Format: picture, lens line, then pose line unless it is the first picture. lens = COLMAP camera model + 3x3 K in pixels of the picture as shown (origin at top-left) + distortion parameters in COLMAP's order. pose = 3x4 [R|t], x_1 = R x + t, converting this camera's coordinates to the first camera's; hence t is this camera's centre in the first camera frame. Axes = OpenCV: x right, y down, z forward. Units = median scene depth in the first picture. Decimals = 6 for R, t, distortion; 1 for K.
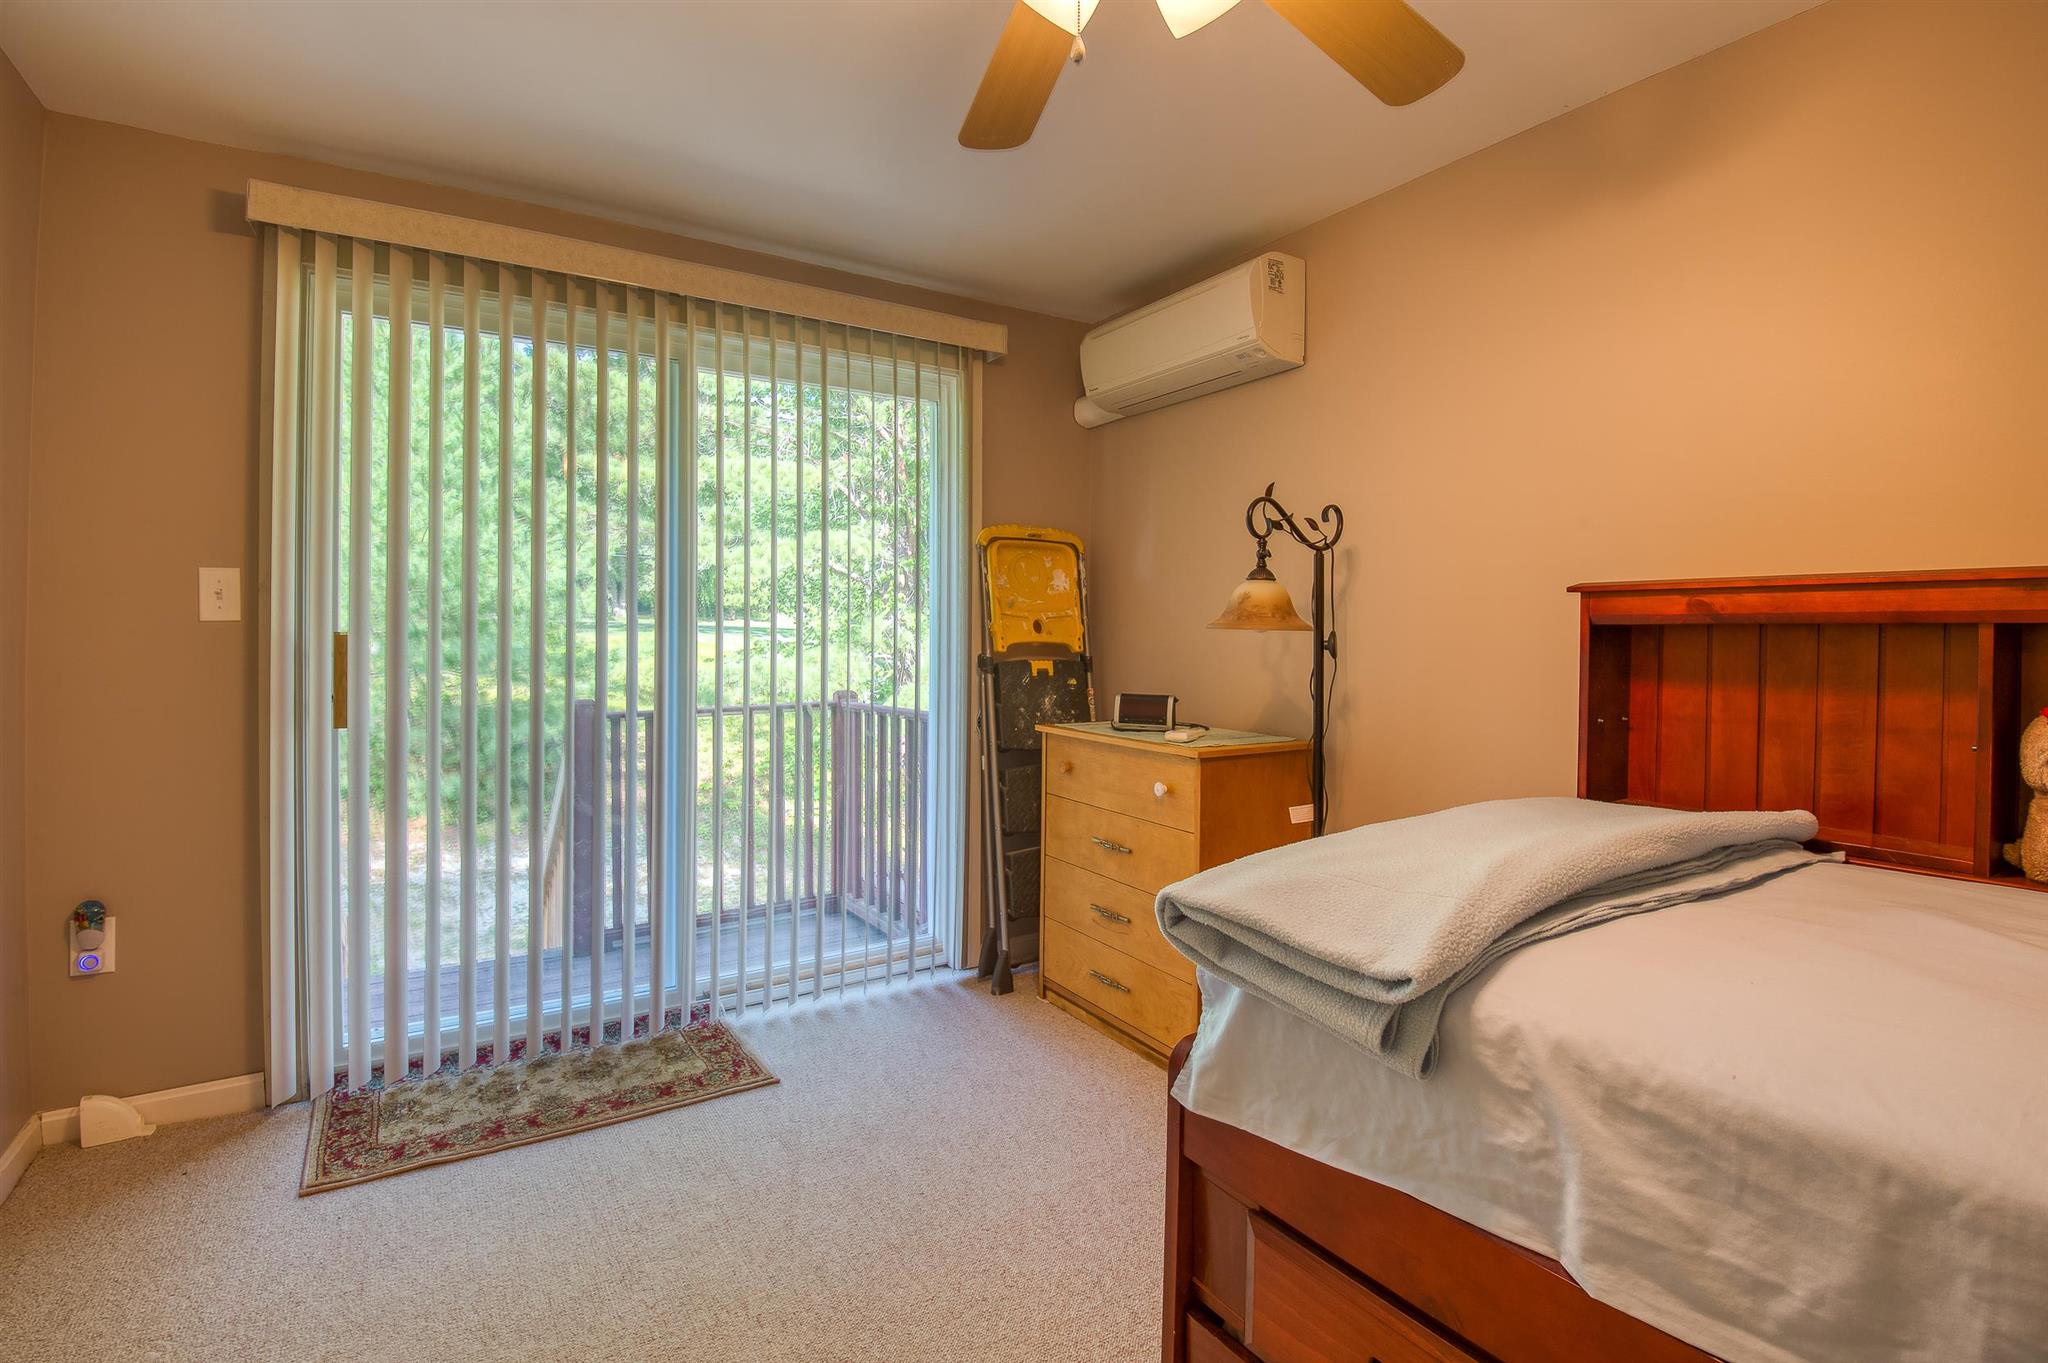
lens RADIAL K [[967.7, 0, 1022.1], [0, 967.7, 642.4], [0, 0, 1]] dist [-0.001077, -0.015349]
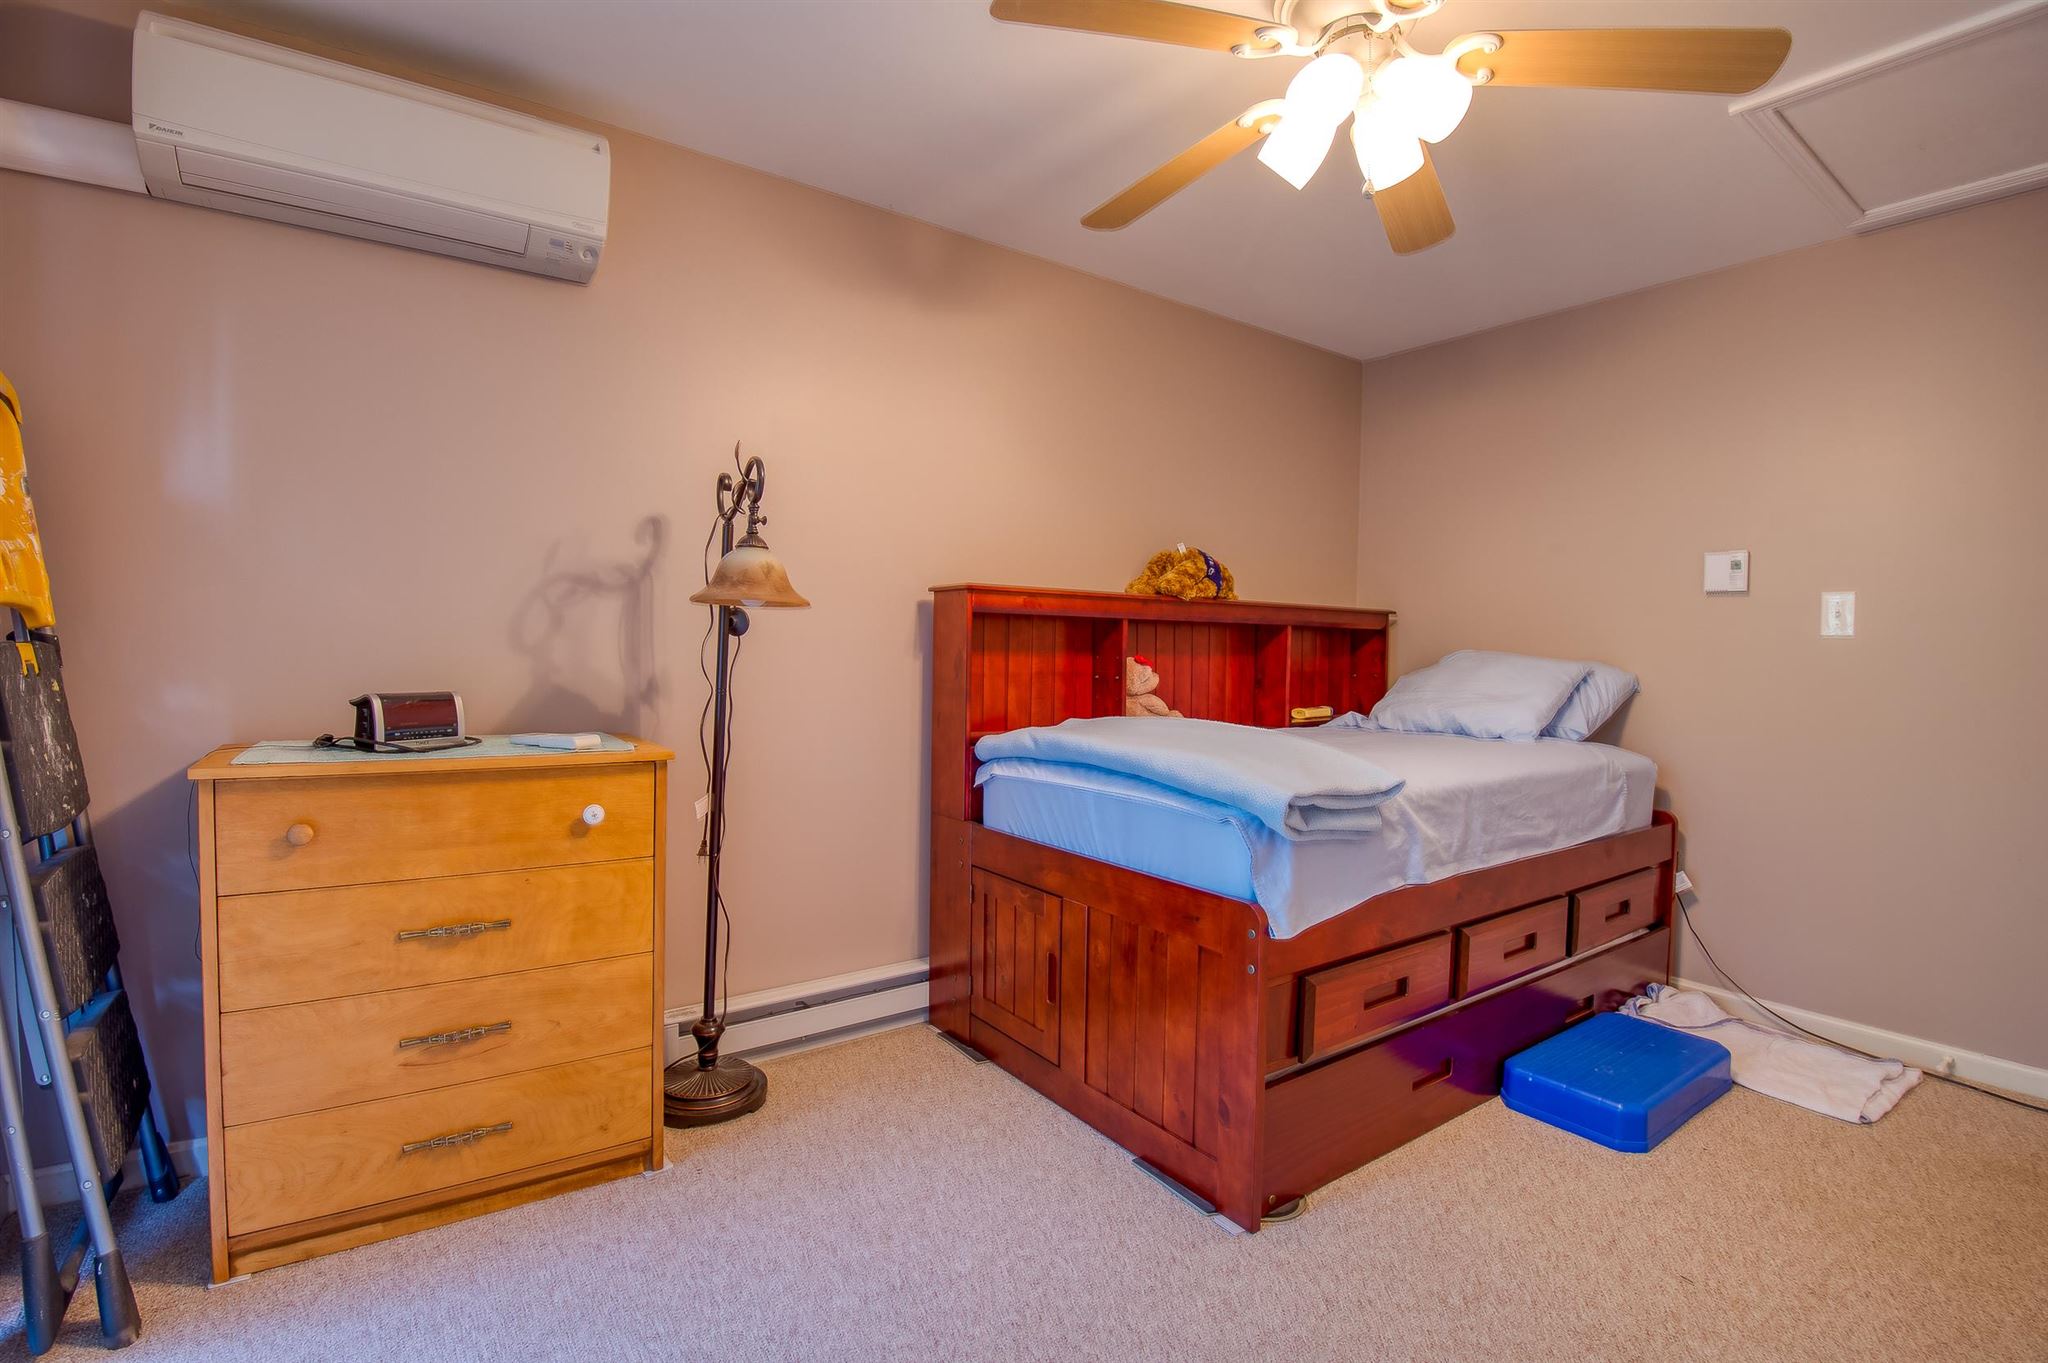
lens RADIAL K [[939.4, 0, 1031.5], [0, 939.4, 676.5], [0, 0, 1]] dist [-0.004262, -0.025823]
pose [[-0.058968, -0.038503, 0.997517, -0.573864], [-0.011045, 0.999220, 0.037916, 0.015770], [-0.998199, -0.008781, -0.059347, 0.700344]]
